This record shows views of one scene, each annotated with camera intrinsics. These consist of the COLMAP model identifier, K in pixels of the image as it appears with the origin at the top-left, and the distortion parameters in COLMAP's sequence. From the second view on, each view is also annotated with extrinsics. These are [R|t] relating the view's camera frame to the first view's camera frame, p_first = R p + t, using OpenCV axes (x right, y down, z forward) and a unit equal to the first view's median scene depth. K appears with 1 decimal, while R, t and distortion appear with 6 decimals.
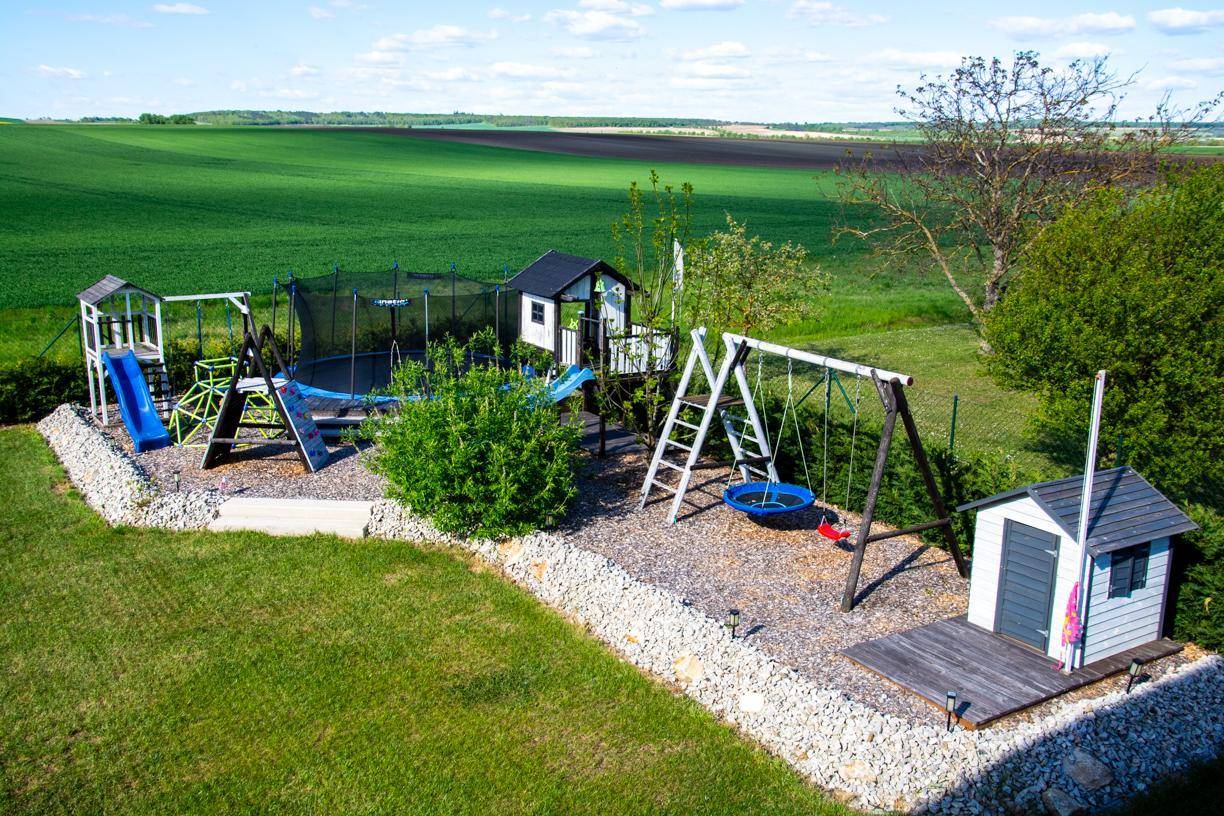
lens RADIAL K [[1095.3, 0, 612.0], [0, 1095.3, 408.0], [0, 0, 1]] dist [-0.015666, -0.002310]
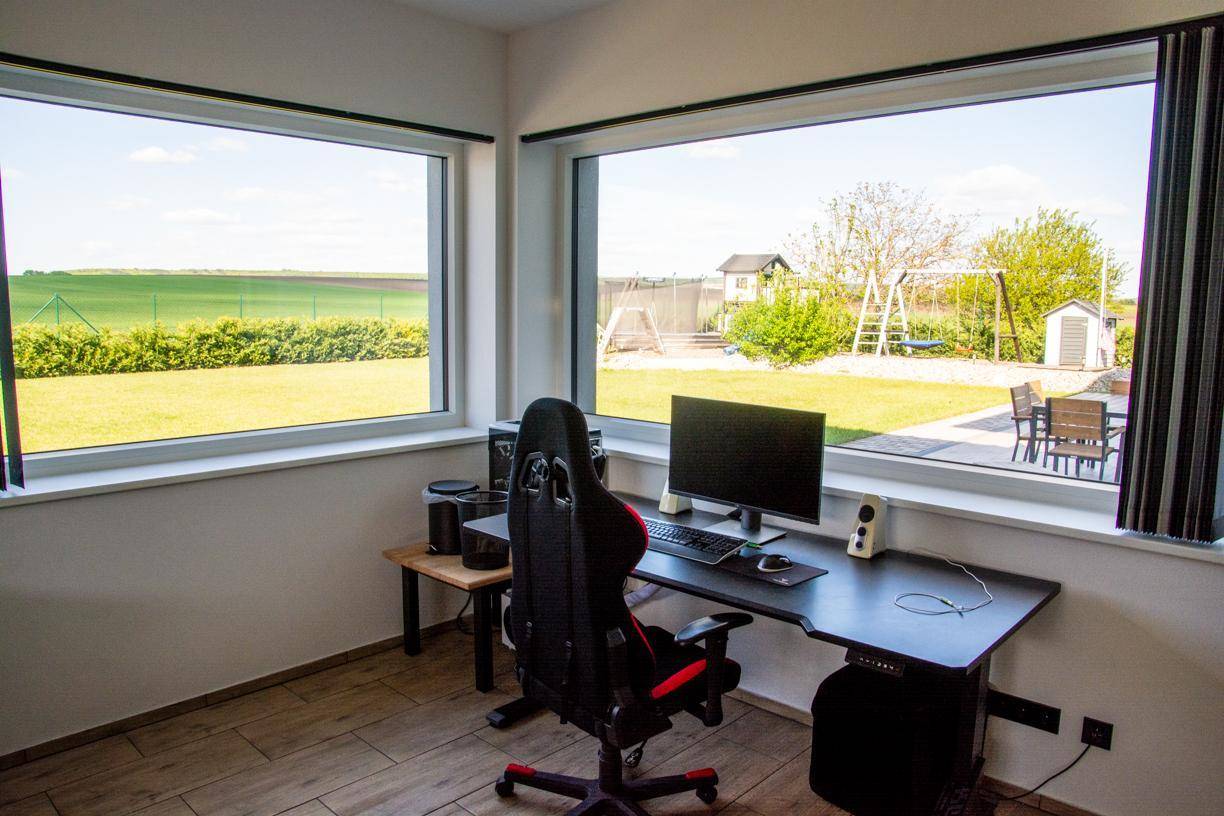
lens RADIAL K [[847.8, 0, 612.0], [0, 847.8, 408.0], [0, 0, 1]] dist [-0.108113, 0.003803]
pose [[0.971734, -0.025437, 0.234703, -0.969651], [0.049488, 0.994038, -0.097160, 0.393929], [-0.230832, 0.106028, 0.967199, -0.494975]]
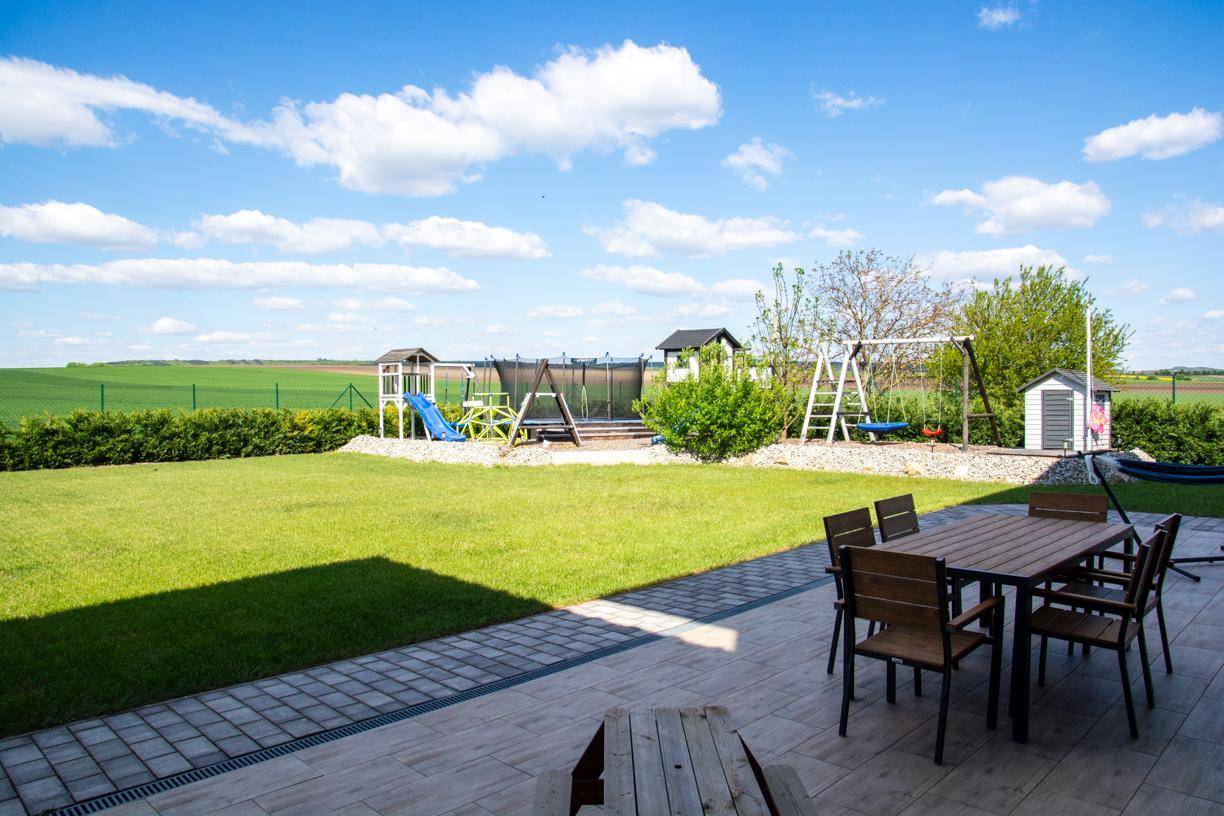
lens RADIAL K [[847.8, 0, 612.0], [0, 847.8, 408.0], [0, 0, 1]] dist [-0.108113, 0.003803]
pose [[0.979284, -0.019836, 0.201519, -0.664697], [0.060480, 0.978417, -0.197592, 0.349167], [-0.193251, 0.205686, 0.959347, -0.287323]]
